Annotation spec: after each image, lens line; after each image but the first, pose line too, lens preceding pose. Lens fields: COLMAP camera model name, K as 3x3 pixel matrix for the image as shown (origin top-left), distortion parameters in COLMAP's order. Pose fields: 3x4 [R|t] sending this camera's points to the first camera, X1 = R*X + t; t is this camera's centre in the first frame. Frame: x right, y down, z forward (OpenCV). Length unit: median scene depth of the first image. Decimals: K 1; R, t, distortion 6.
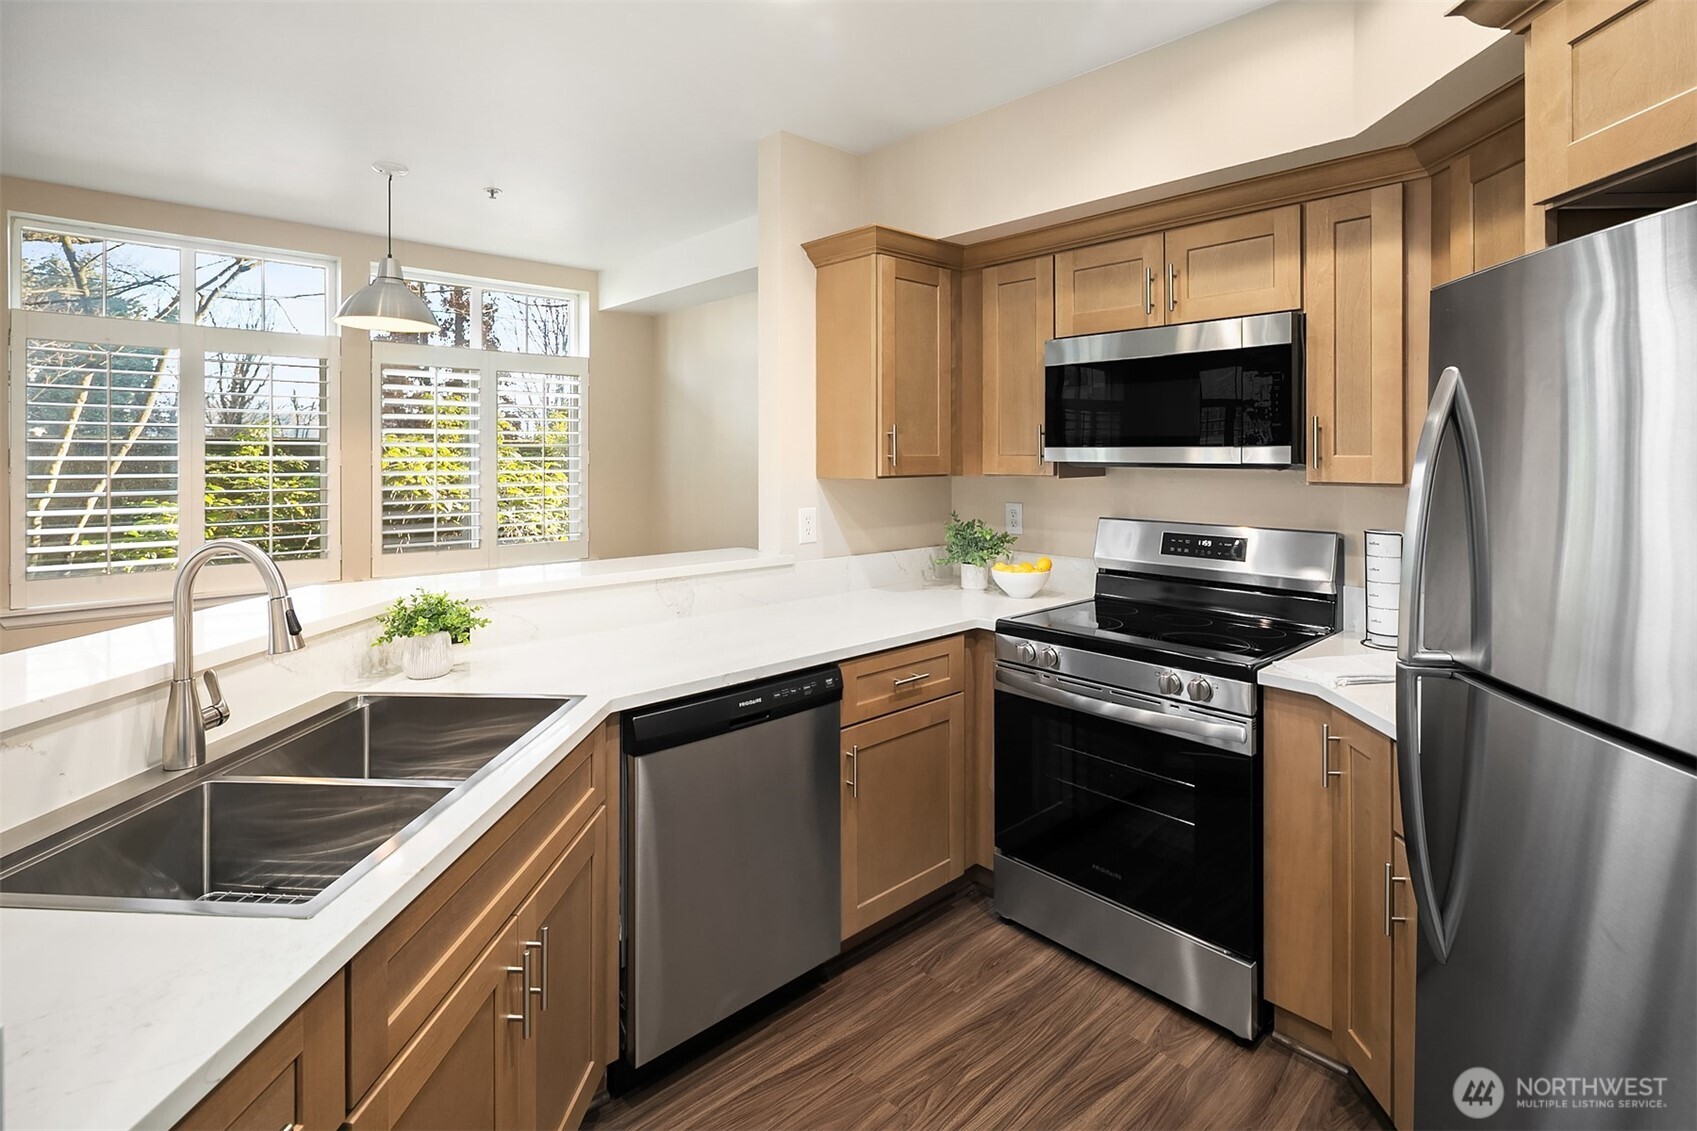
lens RADIAL K [[815.4, 0, 858.0], [0, 815.4, 450.3], [0, 0, 1]] dist [0.000387, -0.000487]
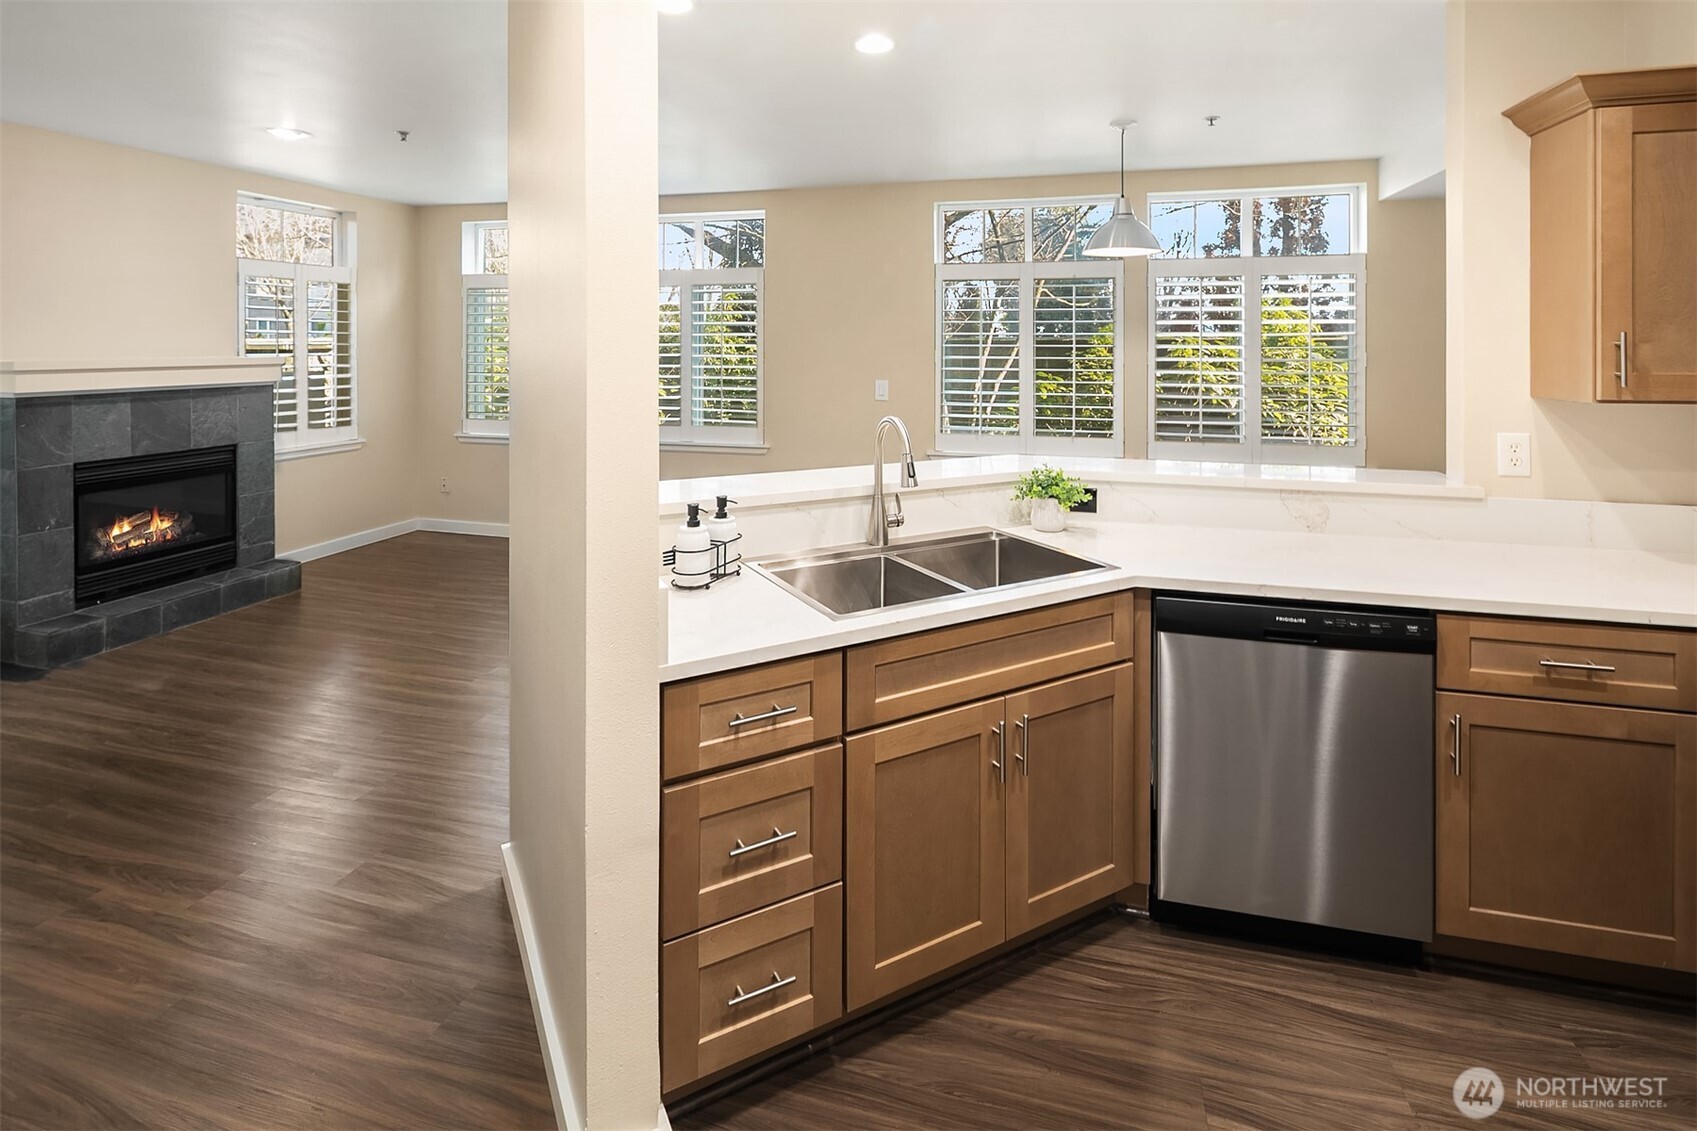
lens RADIAL K [[794.5, 0, 844.7], [0, 794.5, 345.5], [0, 0, 1]] dist [-0.003406, -0.001201]
pose [[0.542353, 0.000999, -0.840150, 0.345895], [-0.000973, 0.999999, 0.000561, -0.024343], [0.840150, 0.000513, 0.542354, 0.010100]]
